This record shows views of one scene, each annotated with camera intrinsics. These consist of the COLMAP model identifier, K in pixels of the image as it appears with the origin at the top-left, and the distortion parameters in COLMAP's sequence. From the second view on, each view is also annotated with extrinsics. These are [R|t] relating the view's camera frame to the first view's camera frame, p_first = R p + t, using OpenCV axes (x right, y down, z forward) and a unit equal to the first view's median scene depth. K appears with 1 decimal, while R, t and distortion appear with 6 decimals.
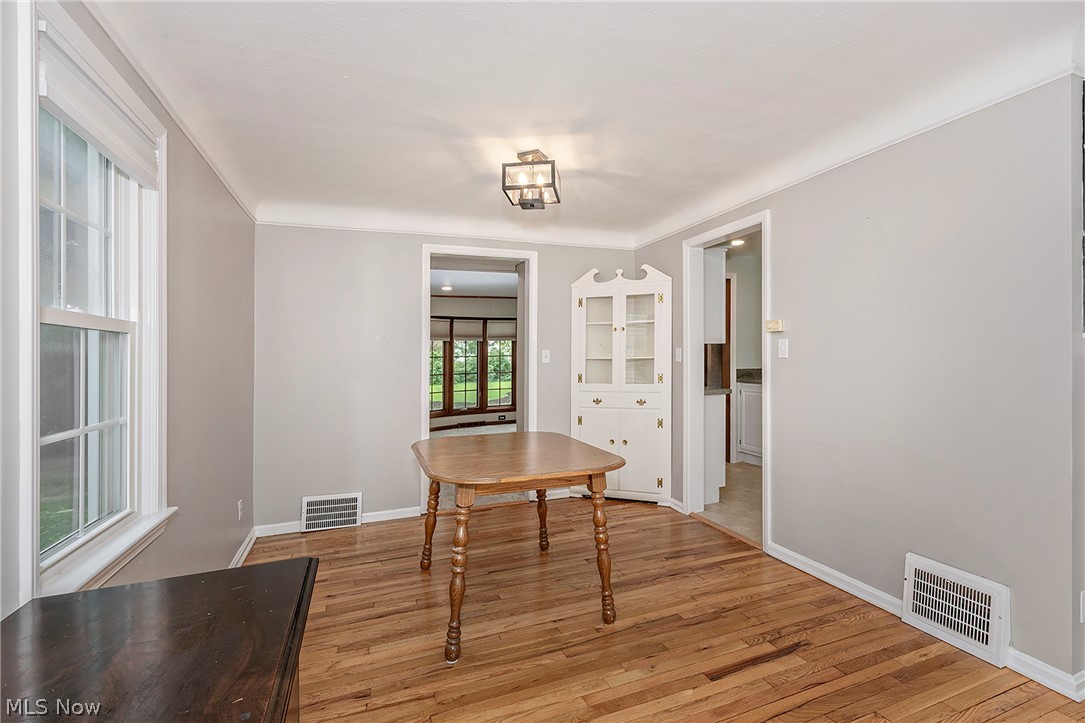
lens RADIAL K [[472.1, 0, 538.4], [0, 472.1, 340.0], [0, 0, 1]] dist [-0.005090, -0.000472]
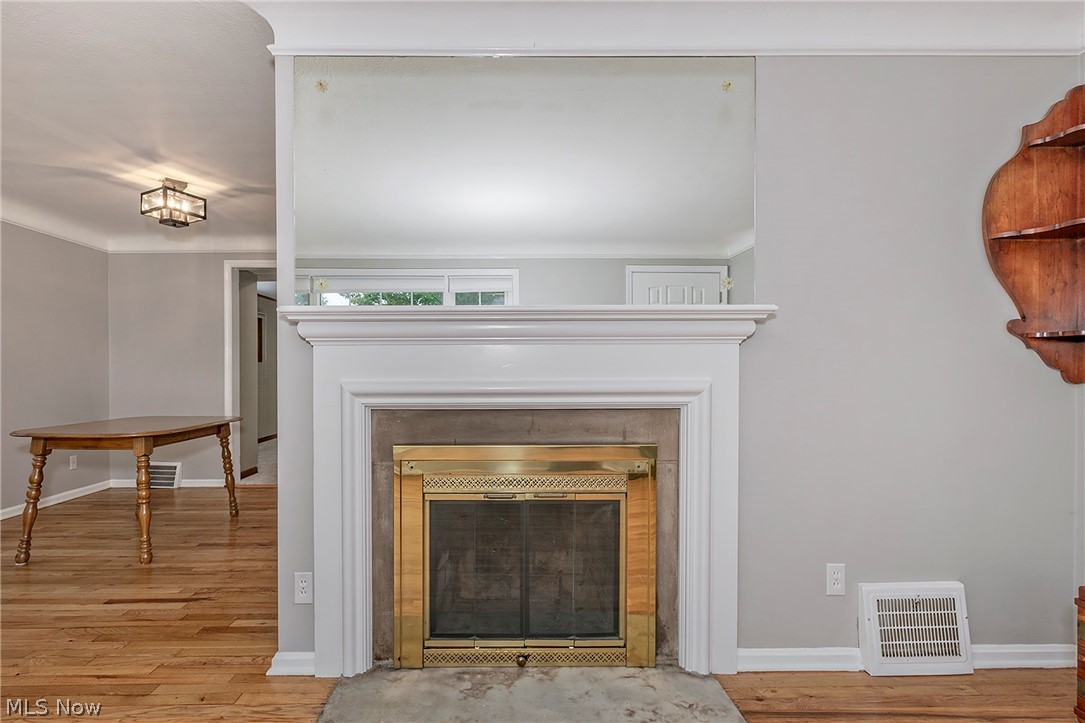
lens RADIAL K [[491.7, 0, 486.0], [0, 491.7, 376.1], [0, 0, 1]] dist [-0.002176, -0.000083]
pose [[0.930184, 0.016985, -0.366700, 0.857990], [0.000406, 0.998881, 0.047297, 0.030791], [0.367093, -0.044144, 0.929136, 0.092593]]
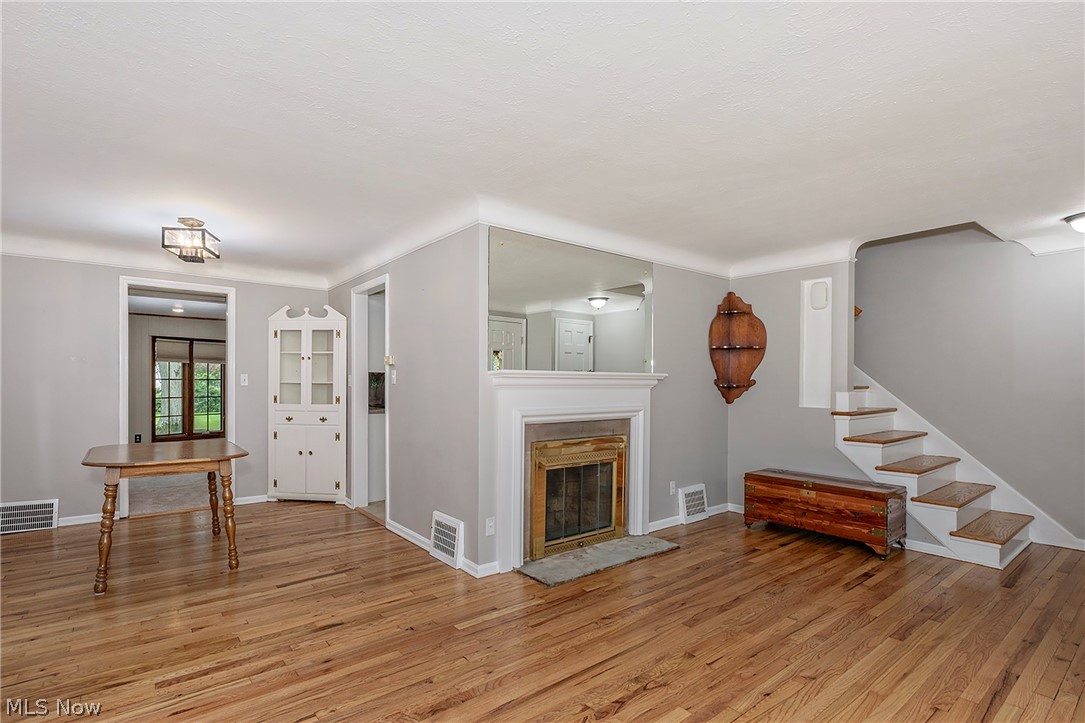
lens RADIAL K [[524.4, 0, 466.7], [0, 524.4, 388.8], [0, 0, 1]] dist [-0.014954, 0.001543]
pose [[0.974166, 0.017493, 0.225154, 0.280144], [-0.027744, 0.998713, 0.042447, -0.014001], [-0.224122, -0.047597, 0.973398, -0.389358]]
